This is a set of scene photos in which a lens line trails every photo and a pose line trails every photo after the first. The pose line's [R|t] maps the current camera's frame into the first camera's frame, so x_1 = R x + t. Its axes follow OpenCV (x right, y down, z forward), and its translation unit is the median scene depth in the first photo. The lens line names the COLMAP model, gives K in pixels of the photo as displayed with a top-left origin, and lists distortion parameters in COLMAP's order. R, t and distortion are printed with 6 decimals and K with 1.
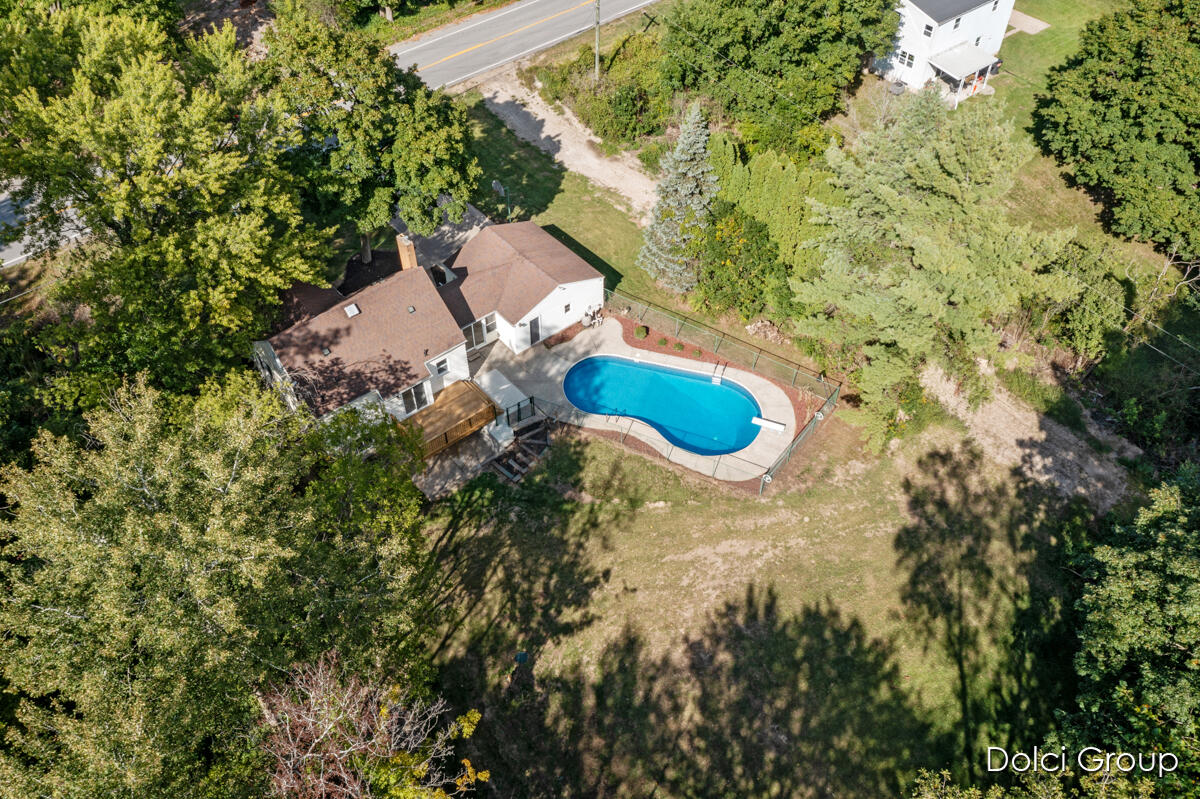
lens RADIAL K [[965.7, 0, 600.0], [0, 965.7, 399.5], [0, 0, 1]] dist [0.000692, -0.000974]
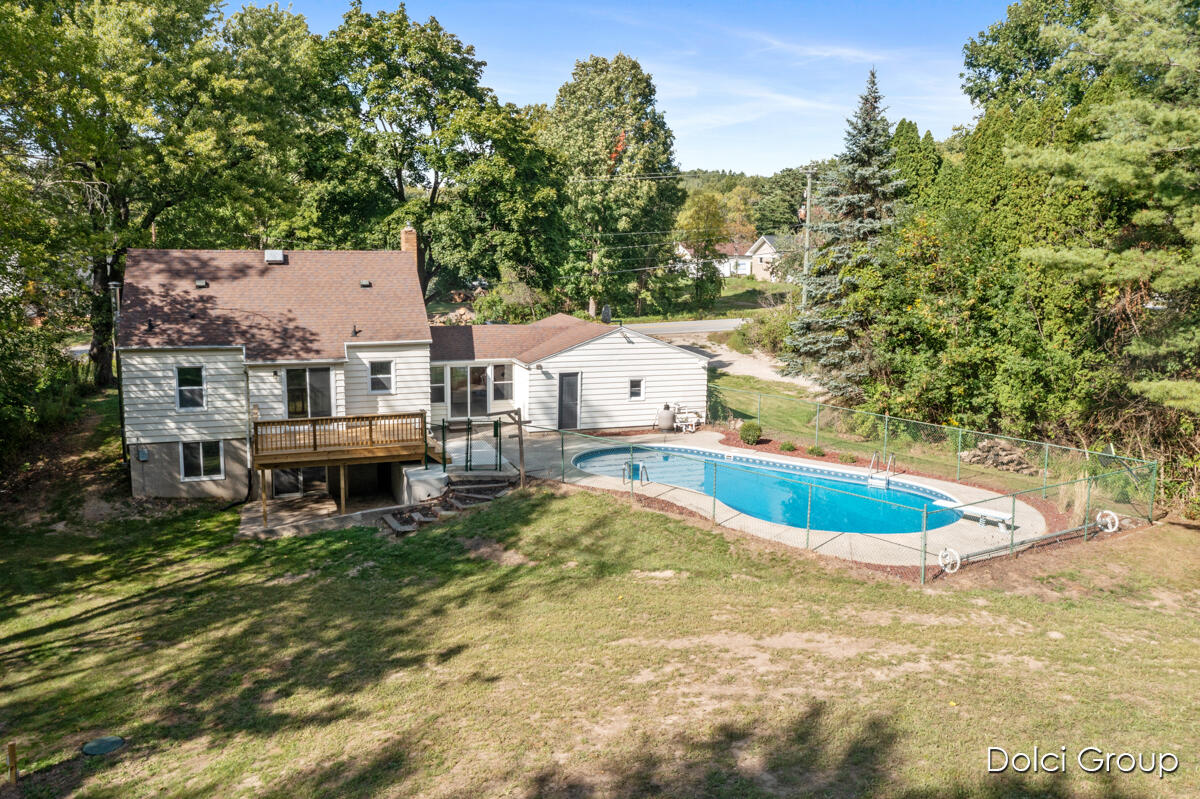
lens RADIAL K [[965.7, 0, 600.0], [0, 965.7, 399.5], [0, 0, 1]] dist [0.000692, -0.000974]
pose [[0.938497, 0.089165, -0.333575, 0.162800], [-0.272550, 0.784427, -0.557128, 0.278393], [0.211989, 0.613779, 0.760484, 0.633351]]
